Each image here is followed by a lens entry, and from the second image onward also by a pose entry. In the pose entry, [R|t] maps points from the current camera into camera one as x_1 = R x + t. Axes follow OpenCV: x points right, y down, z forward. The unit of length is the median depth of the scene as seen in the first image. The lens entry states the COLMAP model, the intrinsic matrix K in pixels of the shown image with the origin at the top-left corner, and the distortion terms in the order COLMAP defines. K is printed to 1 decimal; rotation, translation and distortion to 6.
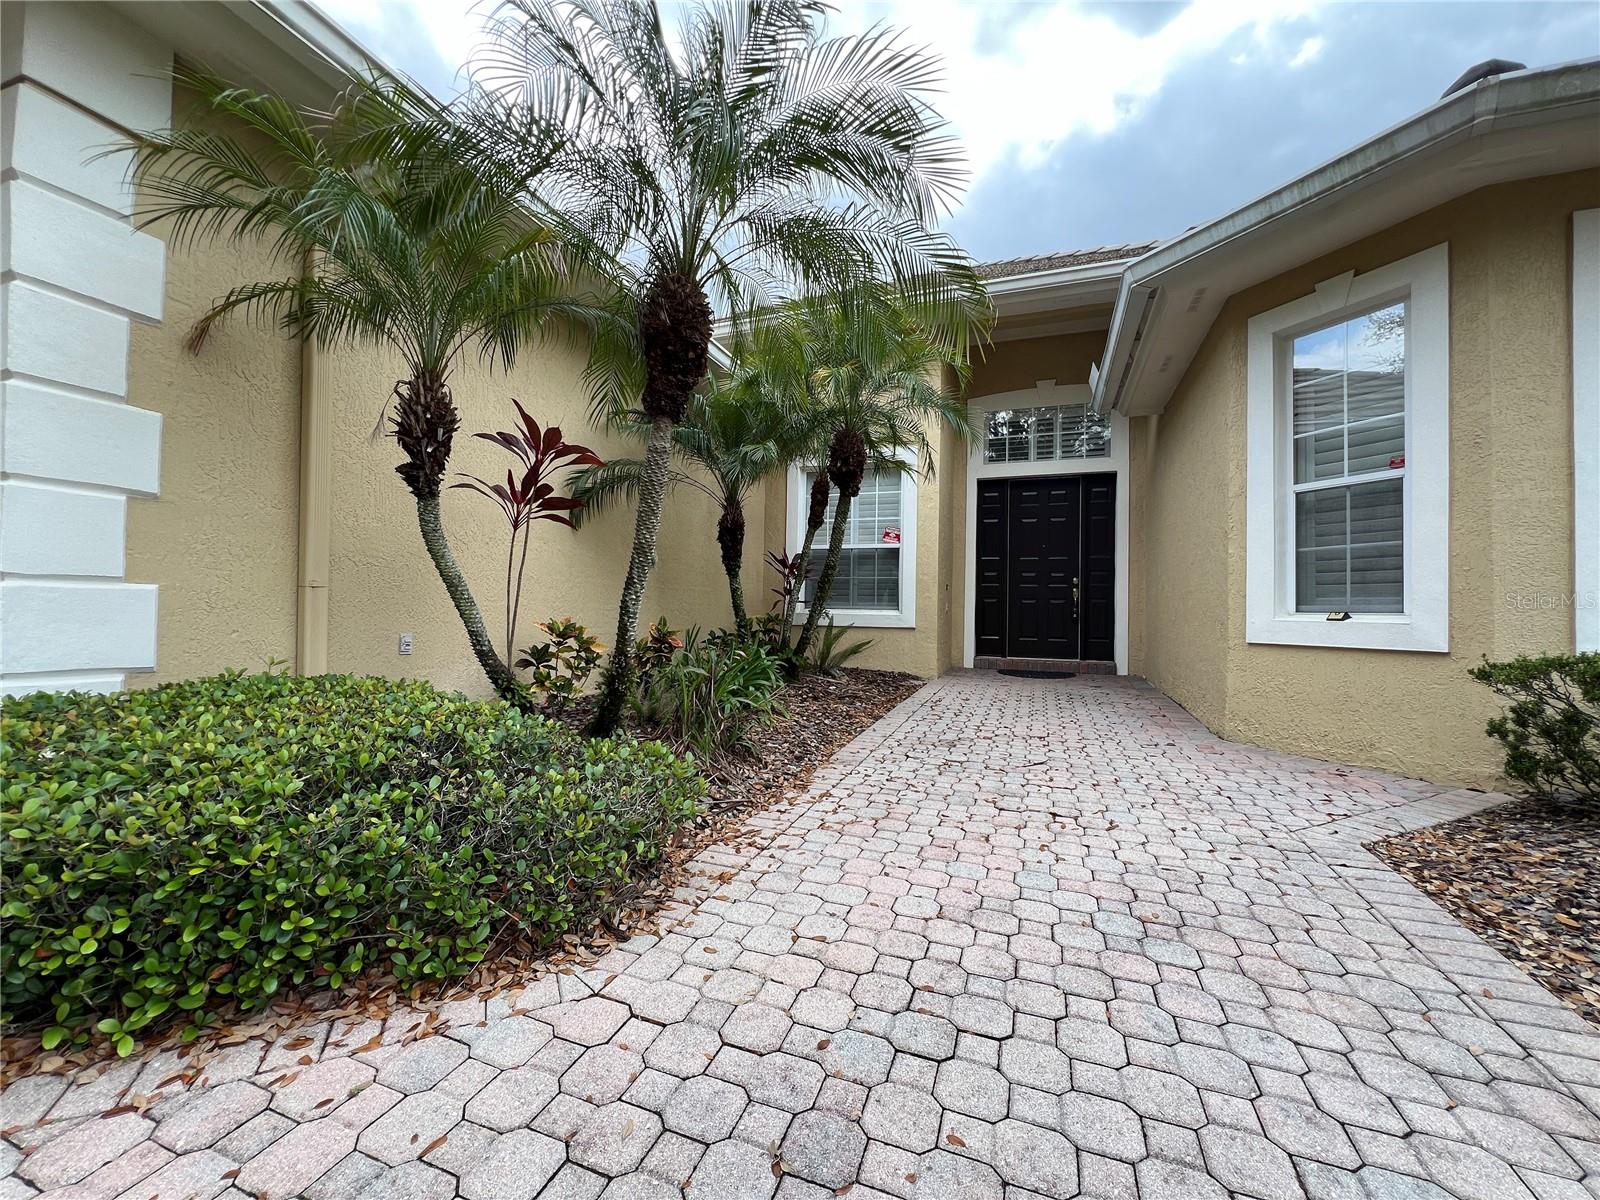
lens RADIAL K [[652.0, 0, 809.2], [0, 652.0, 602.6], [0, 0, 1]] dist [0.002469, -0.000043]
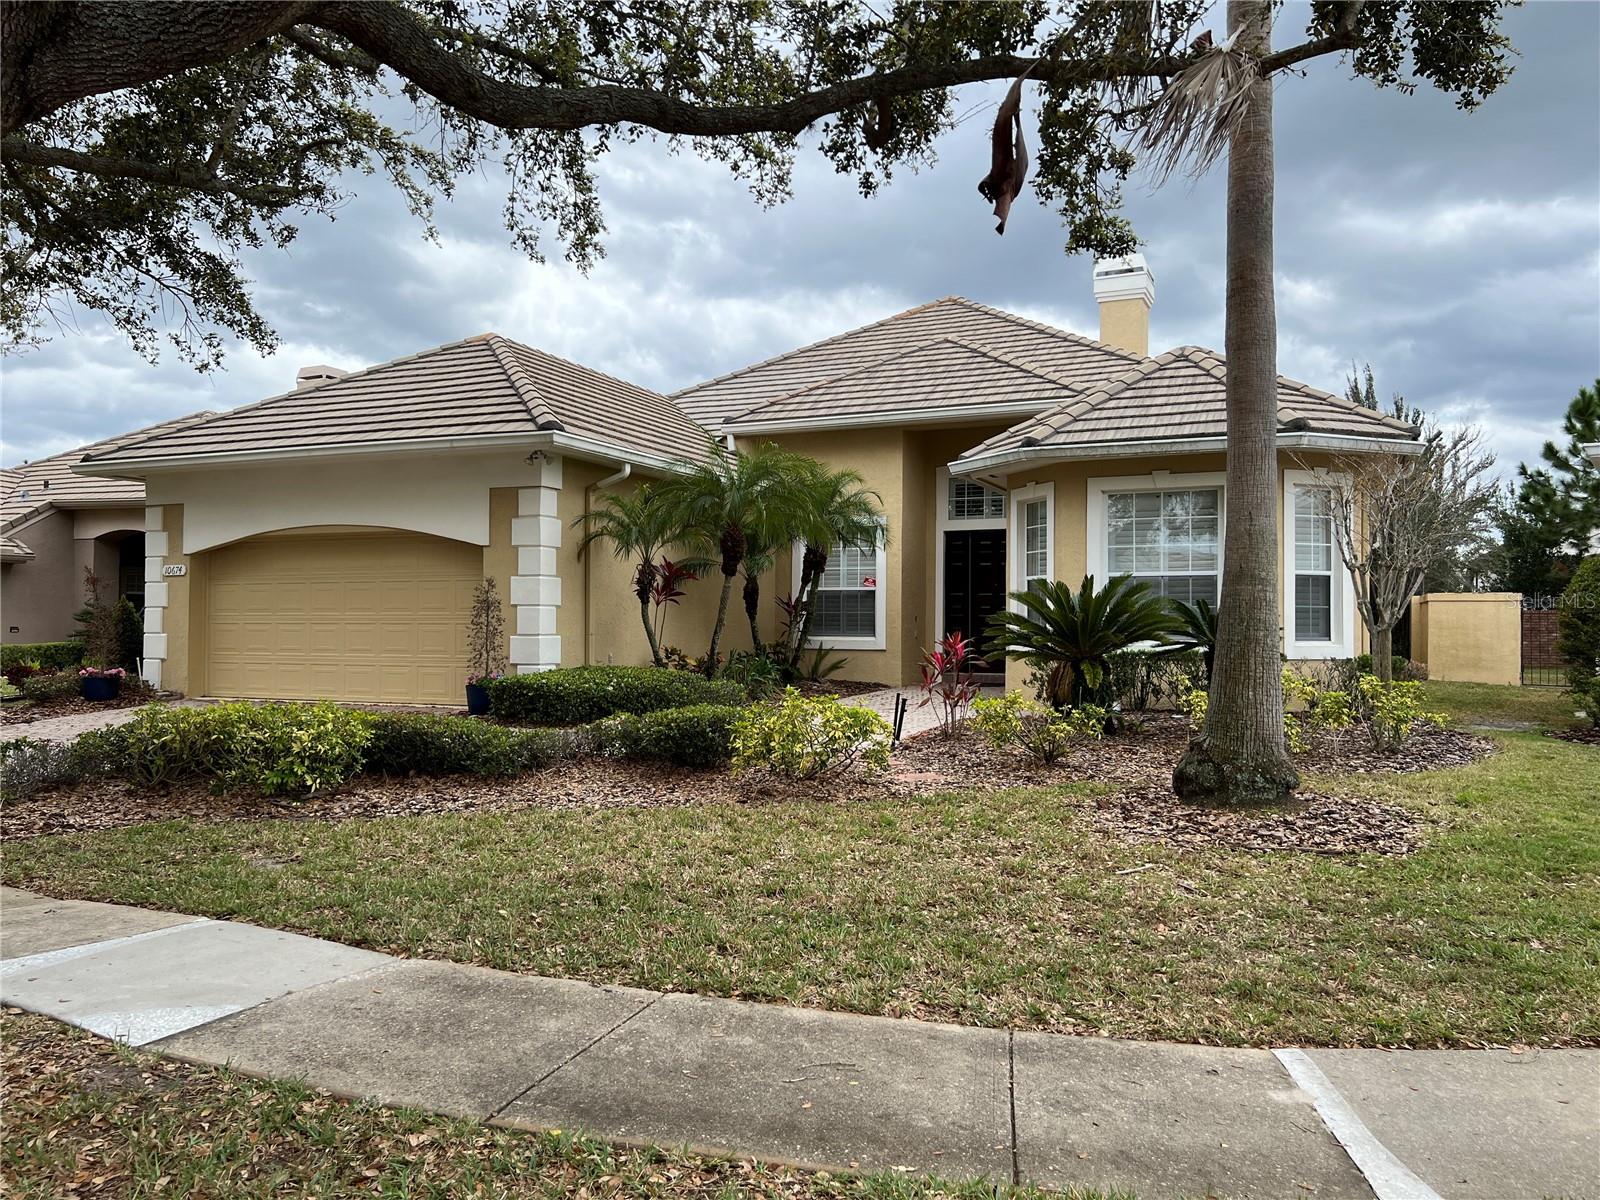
lens RADIAL K [[1232.9, 0, 802.7], [0, 1232.9, 597.2], [0, 0, 1]] dist [0.037364, -0.006326]
pose [[0.997322, -0.011088, -0.072287, 0.243568], [0.010403, 0.999897, -0.009838, -0.065034], [0.072389, 0.009060, 0.997335, -2.165709]]
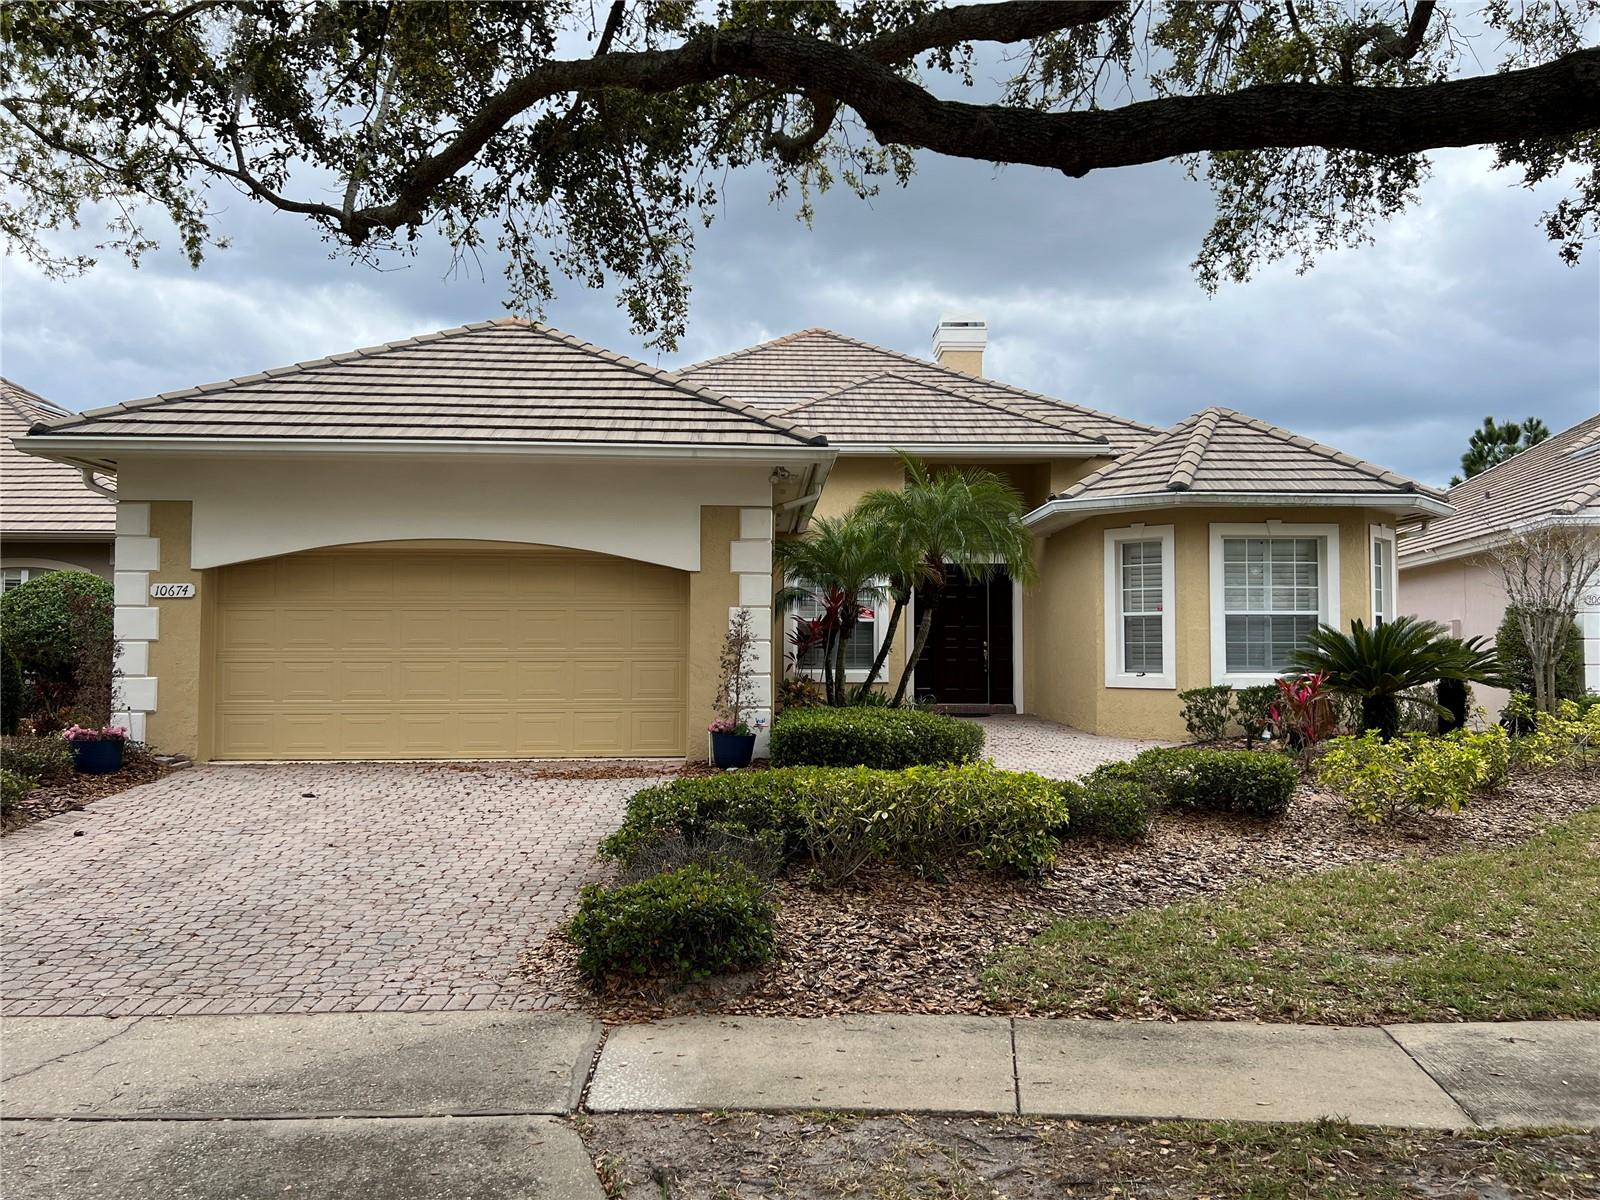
lens RADIAL K [[1232.9, 0, 816.8], [0, 1232.9, 602.6], [0, 0, 1]] dist [0.037364, -0.006326]
pose [[0.919760, 0.002600, 0.392473, -1.336770], [0.006410, 0.999745, -0.021646, -0.099665], [-0.392429, 0.022425, 0.919509, -1.757820]]
